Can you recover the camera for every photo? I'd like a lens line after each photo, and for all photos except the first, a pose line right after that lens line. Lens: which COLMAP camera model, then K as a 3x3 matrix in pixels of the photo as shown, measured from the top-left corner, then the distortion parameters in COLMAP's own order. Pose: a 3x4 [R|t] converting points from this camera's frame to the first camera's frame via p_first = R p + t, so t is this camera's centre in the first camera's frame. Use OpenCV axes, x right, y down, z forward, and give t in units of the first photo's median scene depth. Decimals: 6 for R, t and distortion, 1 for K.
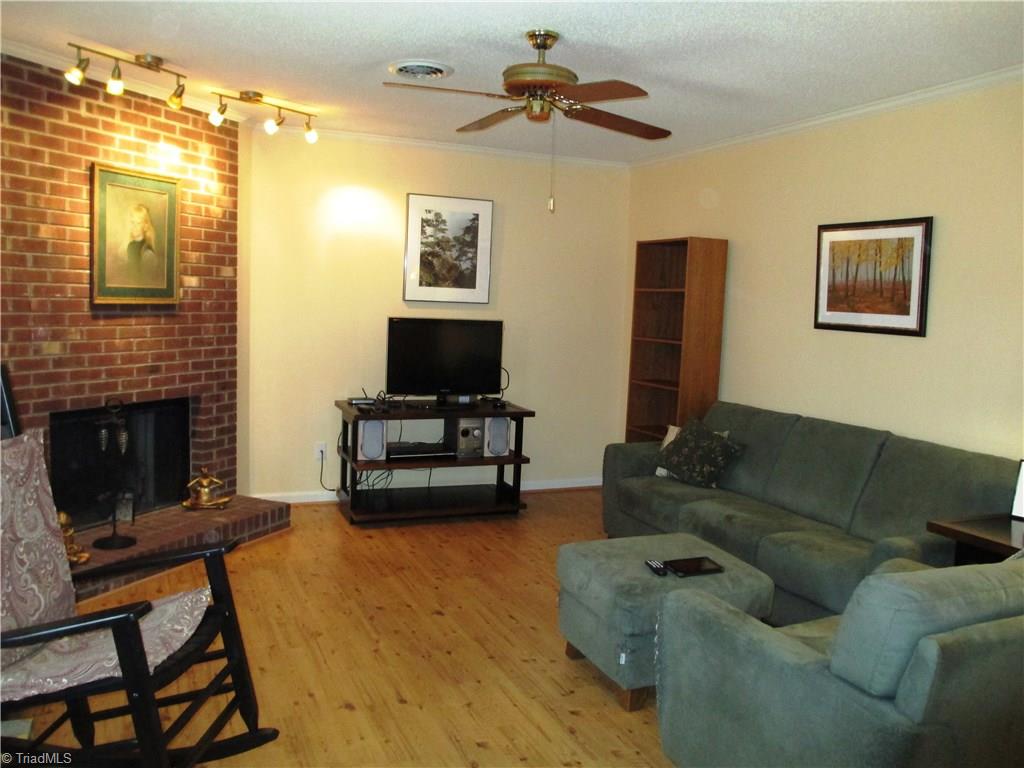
lens RADIAL K [[850.5, 0, 512.0], [0, 850.5, 384.0], [0, 0, 1]] dist [-0.050577, 0.008133]
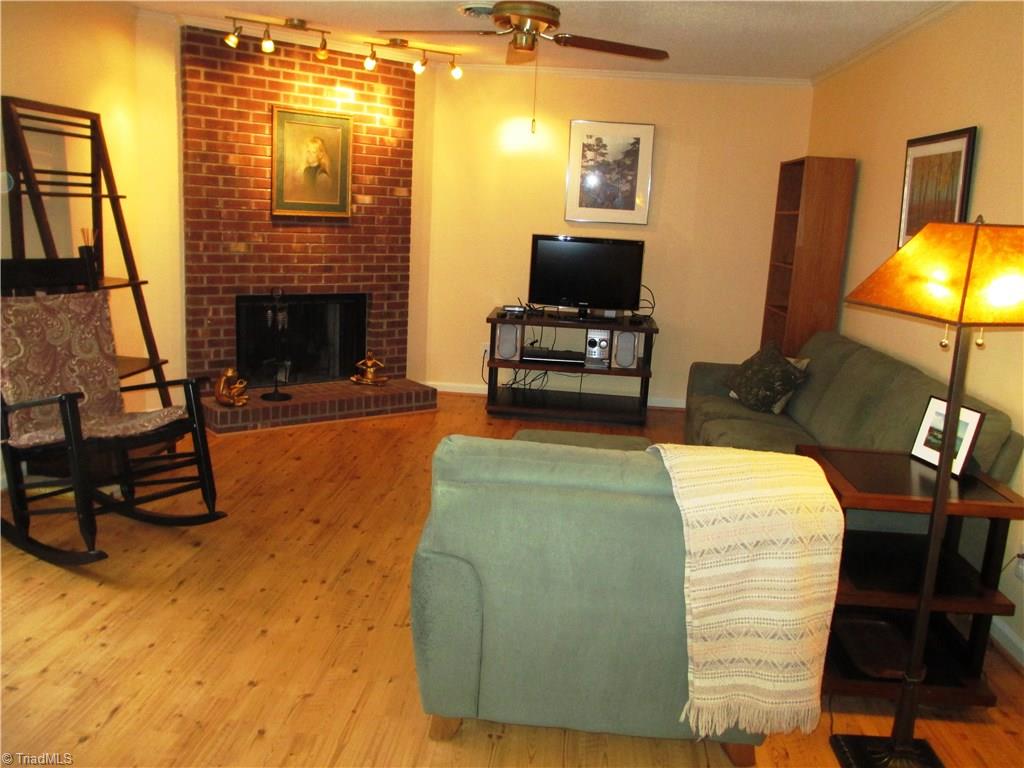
lens RADIAL K [[850.5, 0, 512.0], [0, 850.5, 384.0], [0, 0, 1]] dist [-0.050577, 0.008133]
pose [[0.888065, 0.100817, -0.448527, 0.406229], [-0.065321, 0.993430, 0.093963, 0.016556], [0.455054, -0.054147, 0.888816, -0.017434]]
